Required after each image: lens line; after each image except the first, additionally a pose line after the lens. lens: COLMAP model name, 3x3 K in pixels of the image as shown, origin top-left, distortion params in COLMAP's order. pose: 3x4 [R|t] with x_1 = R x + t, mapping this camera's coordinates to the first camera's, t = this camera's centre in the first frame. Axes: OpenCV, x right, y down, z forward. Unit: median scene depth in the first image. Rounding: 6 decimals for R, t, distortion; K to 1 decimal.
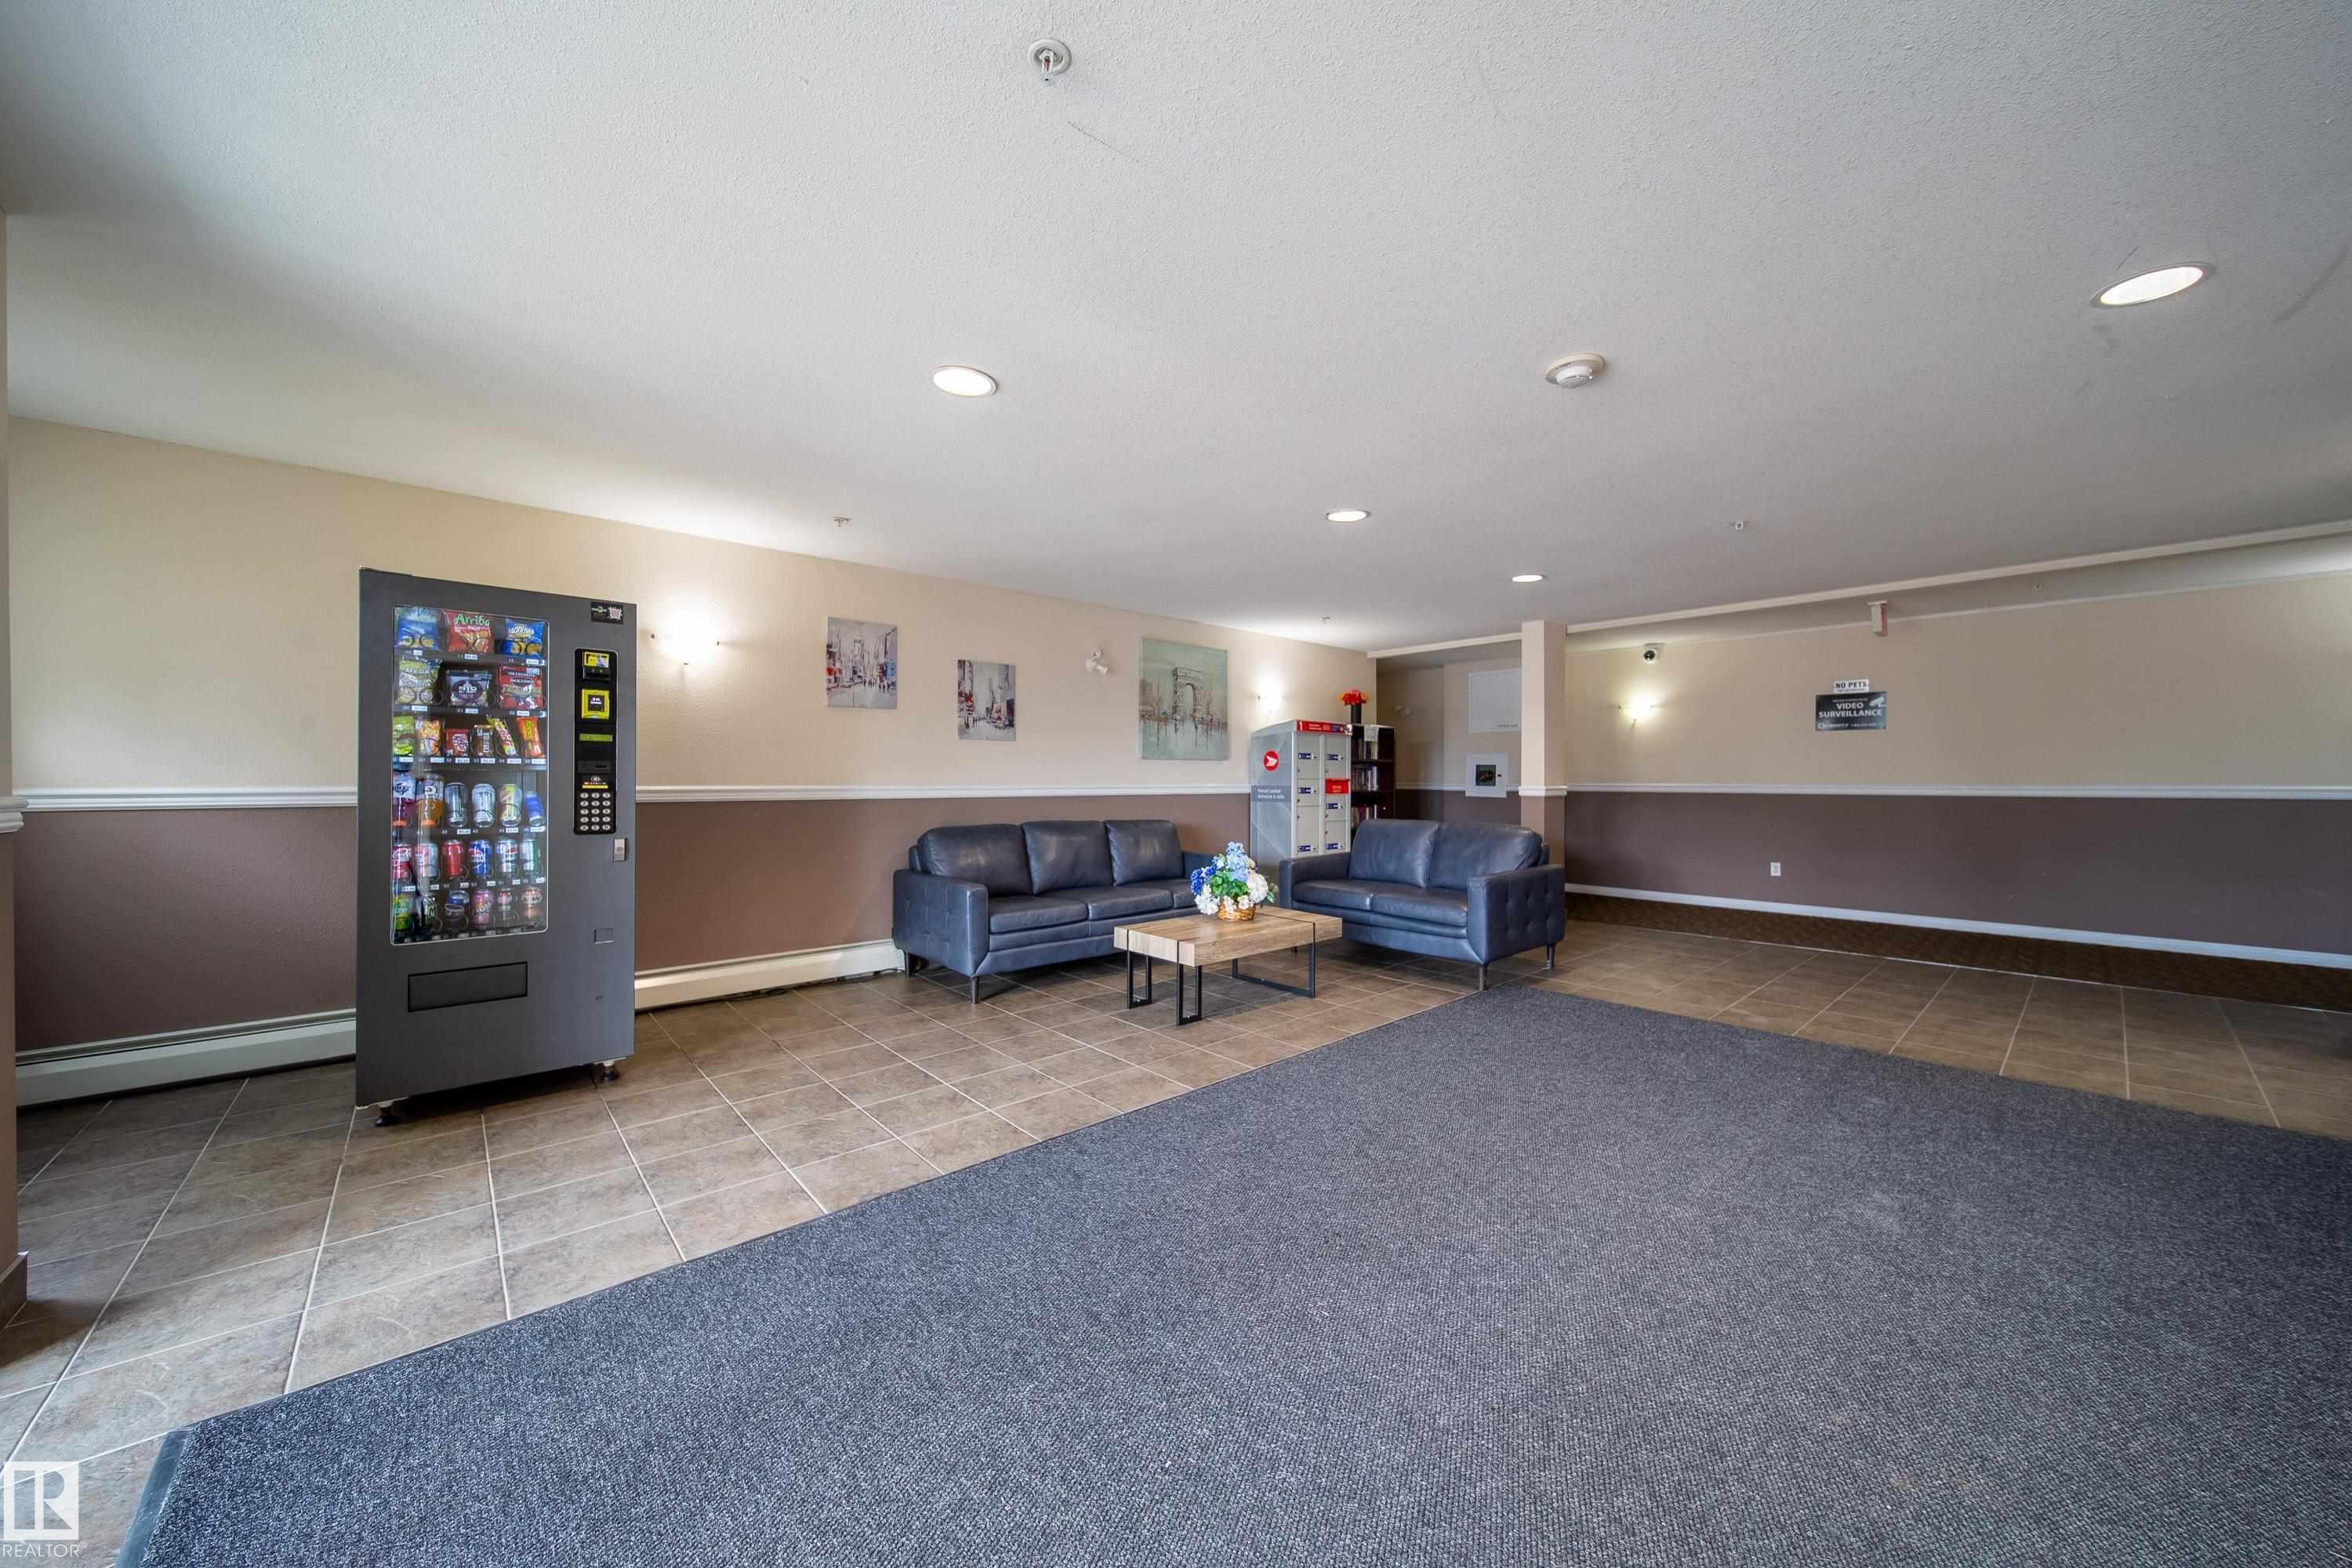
lens RADIAL K [[845.4, 0, 1174.7], [0, 845.4, 782.3], [0, 0, 1]] dist [-0.003484, -0.000202]
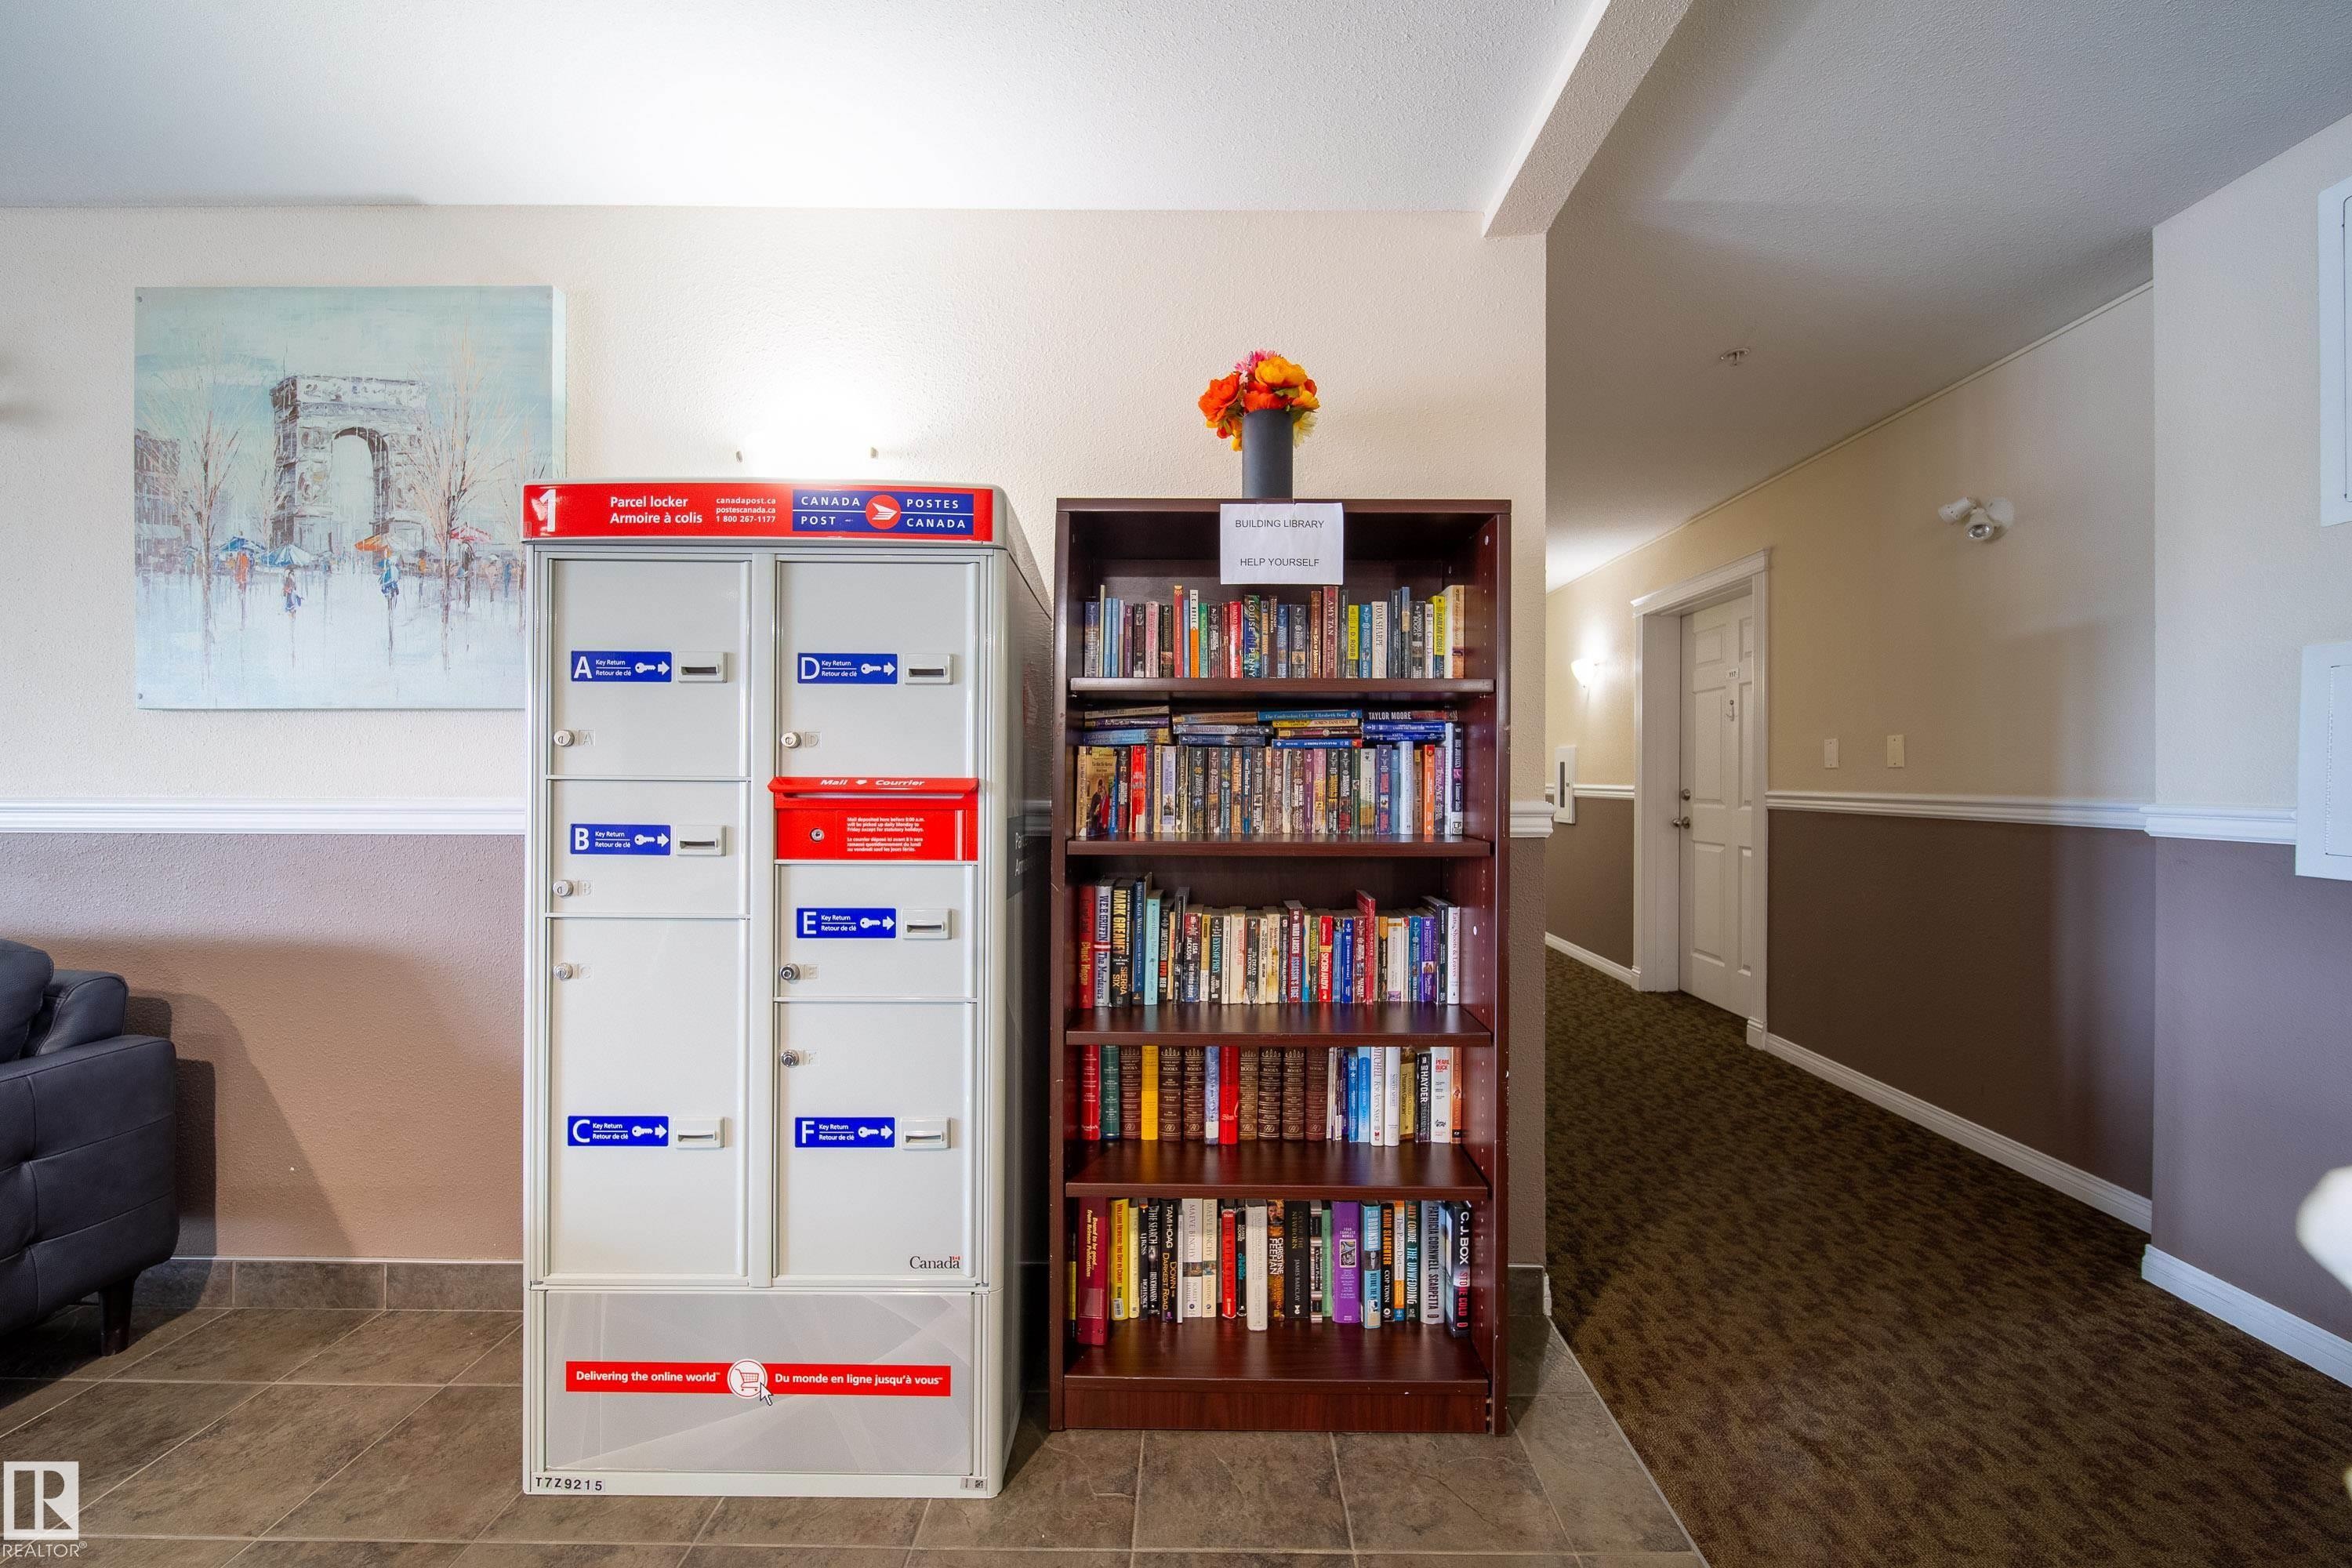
lens RADIAL K [[845.4, 0, 1179.2], [0, 845.4, 774.7], [0, 0, 1]] dist [-0.003484, -0.000202]
pose [[0.741729, 0.001404, -0.670698, 0.376273], [-0.003774, 0.999991, -0.002079, -0.005366], [0.670689, 0.004073, 0.741728, 0.922790]]
